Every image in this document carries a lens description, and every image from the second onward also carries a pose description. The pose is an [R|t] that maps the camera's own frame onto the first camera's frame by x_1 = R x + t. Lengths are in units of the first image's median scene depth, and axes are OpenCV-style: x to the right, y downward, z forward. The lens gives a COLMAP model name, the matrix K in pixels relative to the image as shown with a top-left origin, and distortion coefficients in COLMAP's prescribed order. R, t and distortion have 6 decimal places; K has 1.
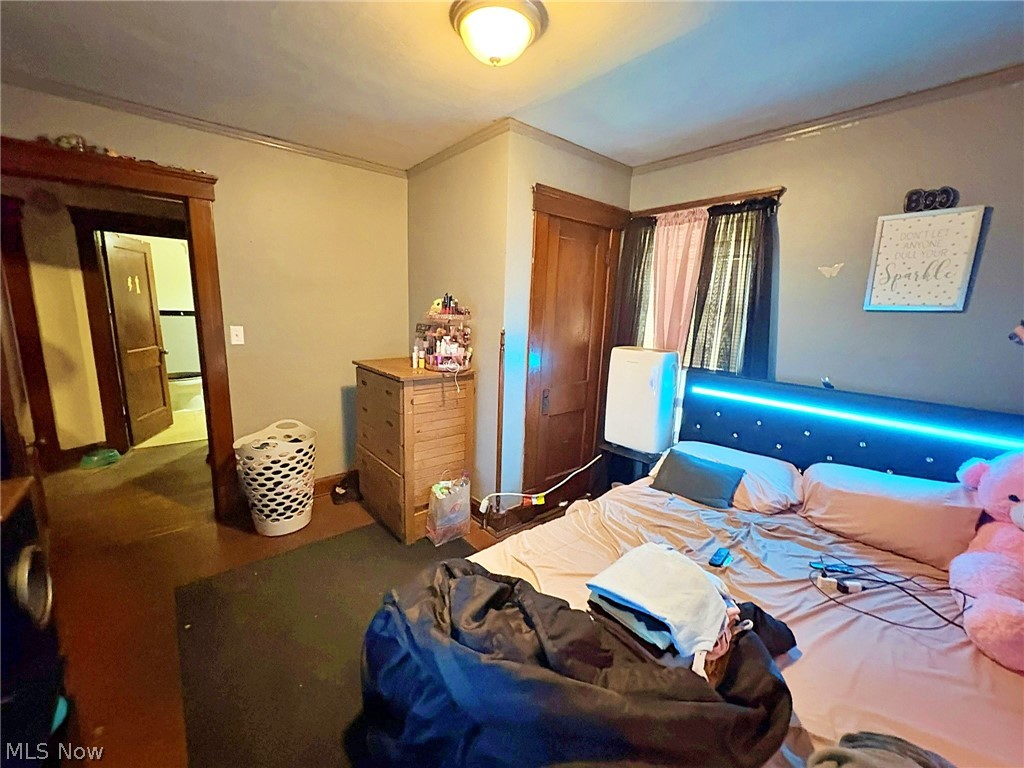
lens RADIAL K [[416.9, 0, 512.0], [0, 416.9, 384.0], [0, 0, 1]] dist [0.000225, 0.000005]
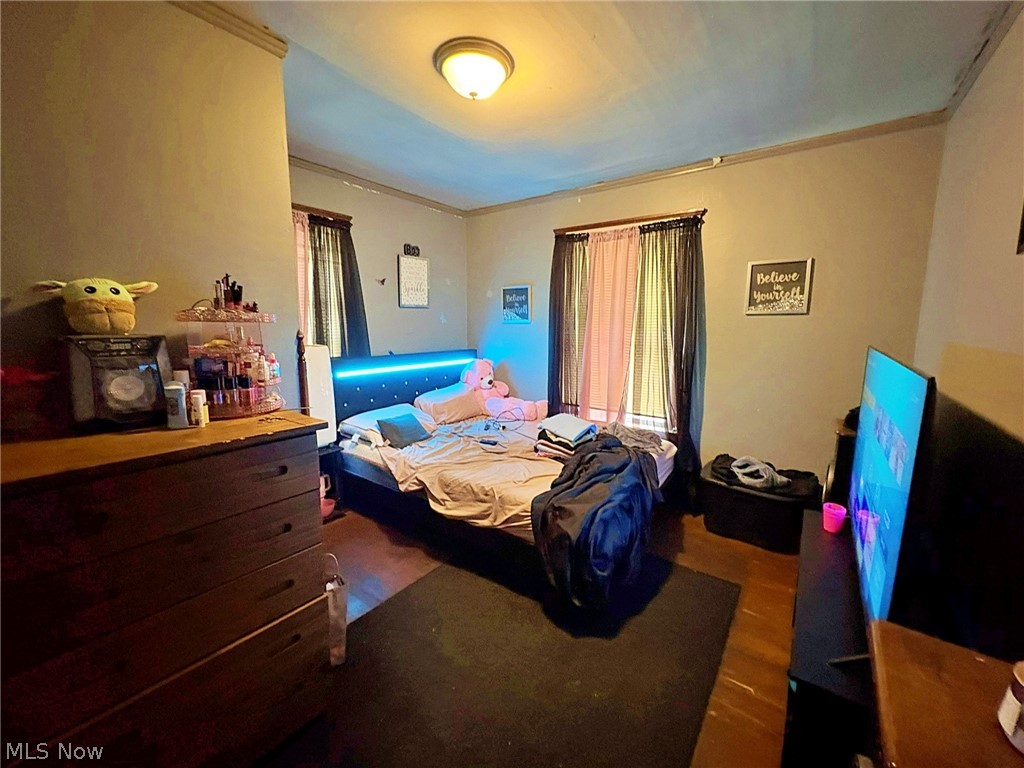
lens RADIAL K [[416.9, 0, 512.0], [0, 416.9, 384.0], [0, 0, 1]] dist [0.000225, 0.000005]
pose [[-0.232376, -0.170613, 0.957545, -1.000032], [0.167917, 0.962675, 0.212276, -0.161293], [-0.958022, 0.210116, -0.195054, 0.976807]]
